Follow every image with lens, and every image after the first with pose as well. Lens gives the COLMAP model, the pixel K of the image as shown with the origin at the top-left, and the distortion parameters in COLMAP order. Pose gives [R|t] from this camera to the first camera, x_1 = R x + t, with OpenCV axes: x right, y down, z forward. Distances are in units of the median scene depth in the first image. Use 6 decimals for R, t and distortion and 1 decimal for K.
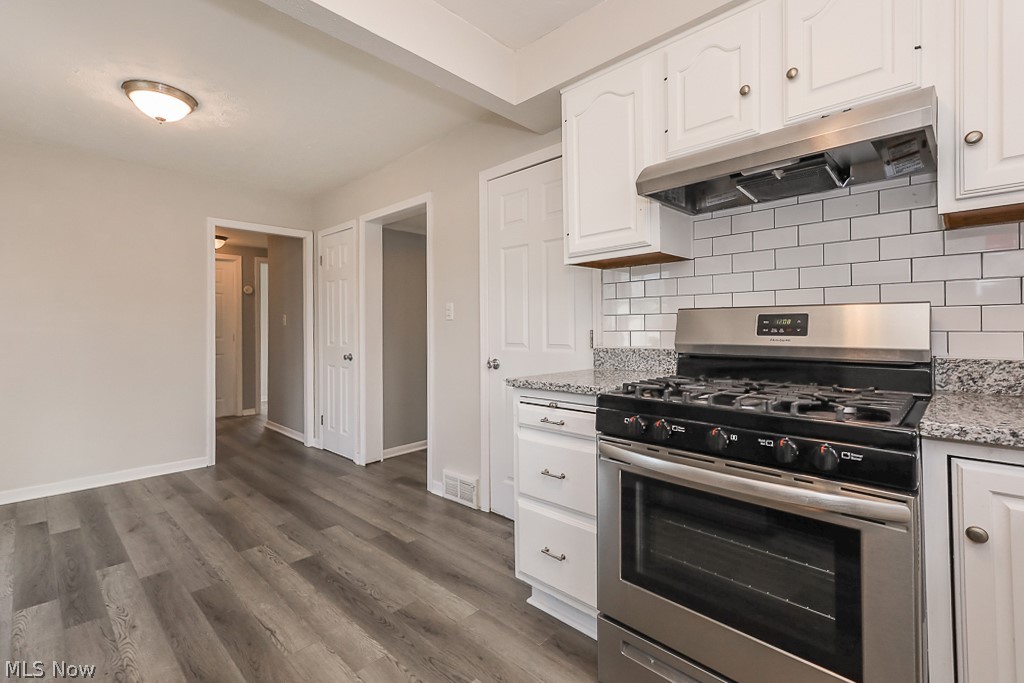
lens RADIAL K [[463.7, 0, 514.4], [0, 463.7, 327.6], [0, 0, 1]] dist [0.016747, 0.000399]
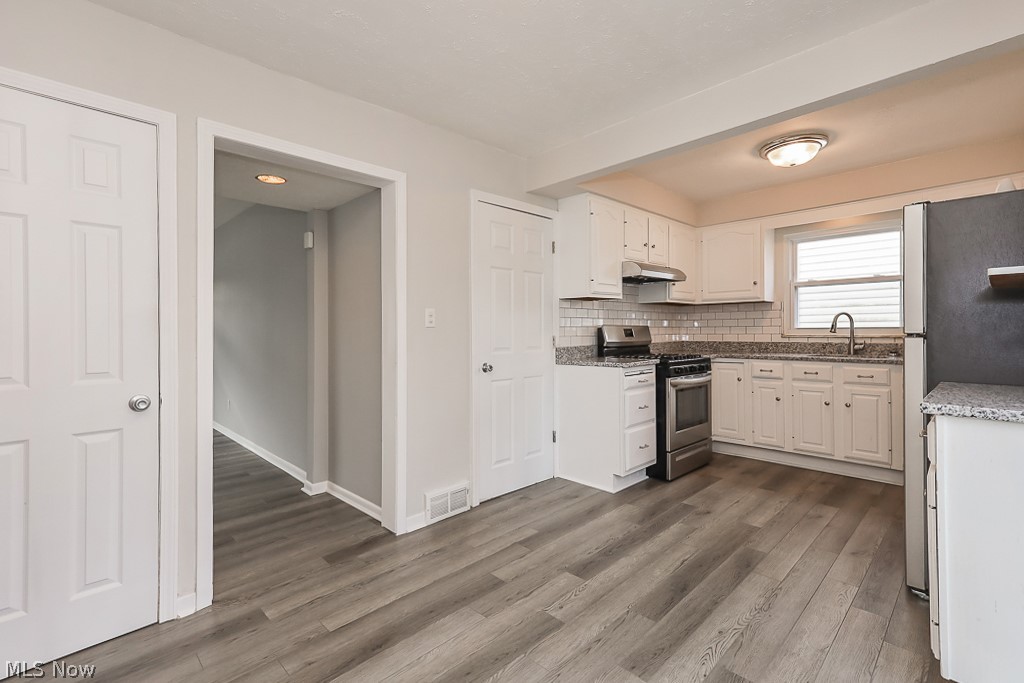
lens RADIAL K [[463.7, 0, 510.7], [0, 463.7, 334.9], [0, 0, 1]] dist [0.016747, 0.000399]
pose [[0.031913, -0.000364, 0.999491, -1.300183], [0.008728, 0.999962, 0.000086, -0.000084], [-0.999453, 0.008721, 0.031915, 1.009458]]
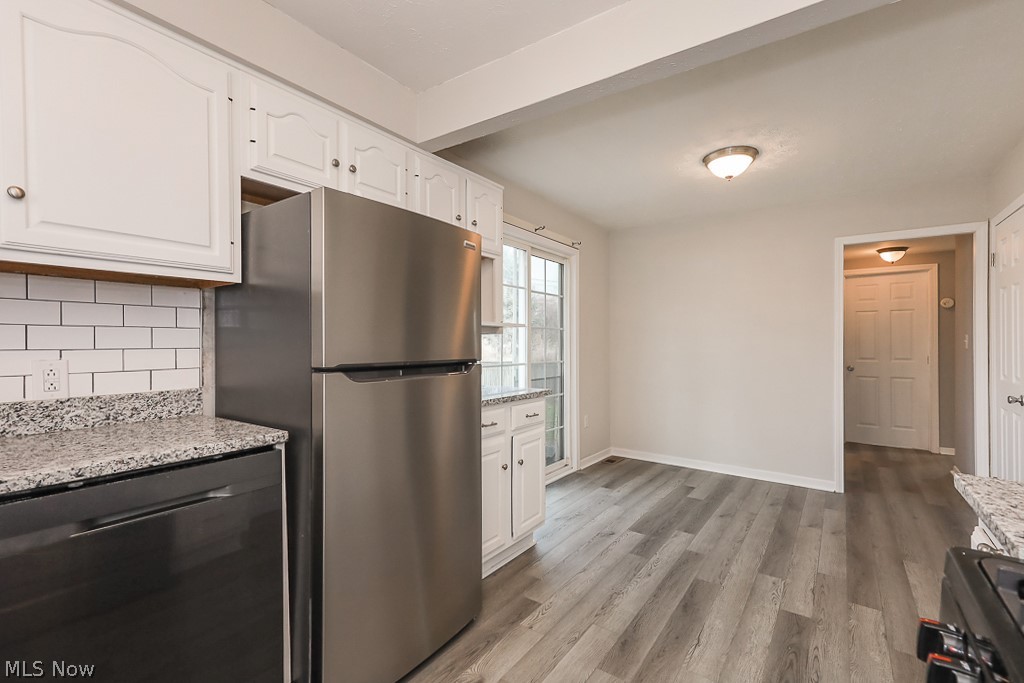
lens RADIAL K [[463.7, 0, 516.4], [0, 463.7, 342.2], [0, 0, 1]] dist [0.016747, 0.000399]
pose [[0.152107, 0.007153, -0.988338, 0.331770], [-0.004706, 0.999968, 0.006513, -0.032852], [0.988353, 0.003660, 0.152136, 0.295784]]
